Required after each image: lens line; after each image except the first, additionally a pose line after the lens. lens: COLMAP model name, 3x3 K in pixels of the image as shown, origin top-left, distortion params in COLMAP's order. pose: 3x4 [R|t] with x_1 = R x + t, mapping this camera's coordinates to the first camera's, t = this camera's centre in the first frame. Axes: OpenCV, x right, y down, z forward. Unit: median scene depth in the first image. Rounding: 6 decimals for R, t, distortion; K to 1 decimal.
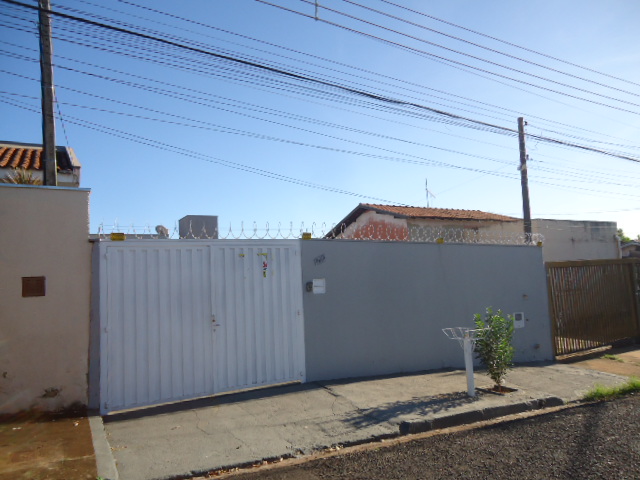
lens RADIAL K [[467.2, 0, 320.0], [0, 467.2, 240.0], [0, 0, 1]] dist [-0.004848, 0.001189]
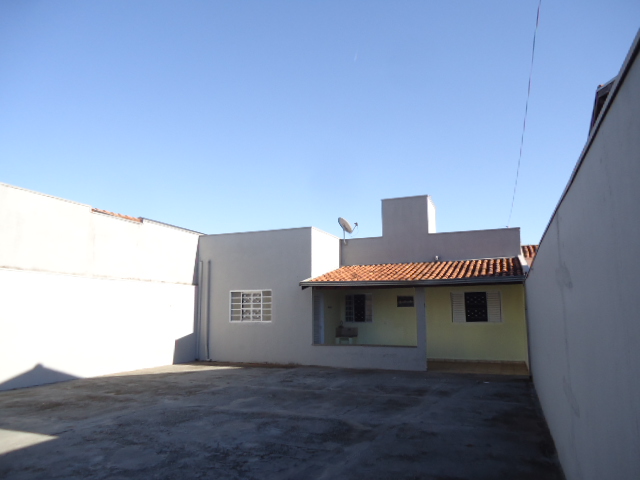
lens RADIAL K [[467.2, 0, 320.0], [0, 467.2, 240.0], [0, 0, 1]] dist [-0.004848, 0.001189]
pose [[0.605421, -0.074096, -0.792449, 0.225875], [0.042838, 0.997247, -0.060518, 0.049843], [0.794752, 0.002692, 0.606929, 0.588357]]
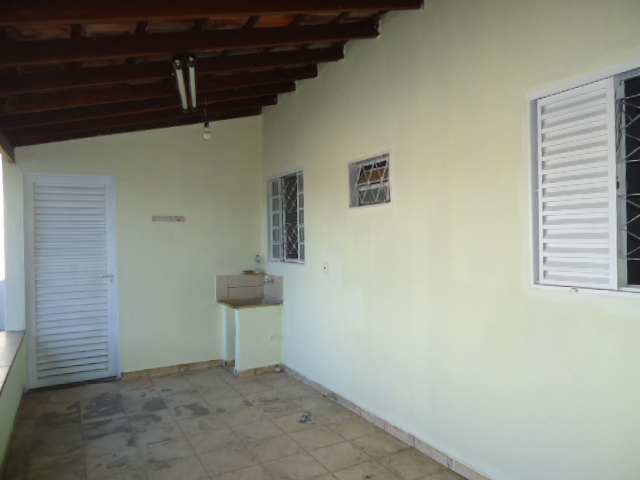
lens RADIAL K [[467.2, 0, 320.0], [0, 467.2, 240.0], [0, 0, 1]] dist [-0.004848, 0.001189]
pose [[-0.036011, 0.063216, -0.997350, -0.105476], [0.109898, 0.992195, 0.058921, 0.116557], [0.993290, -0.107485, -0.042677, 1.131371]]
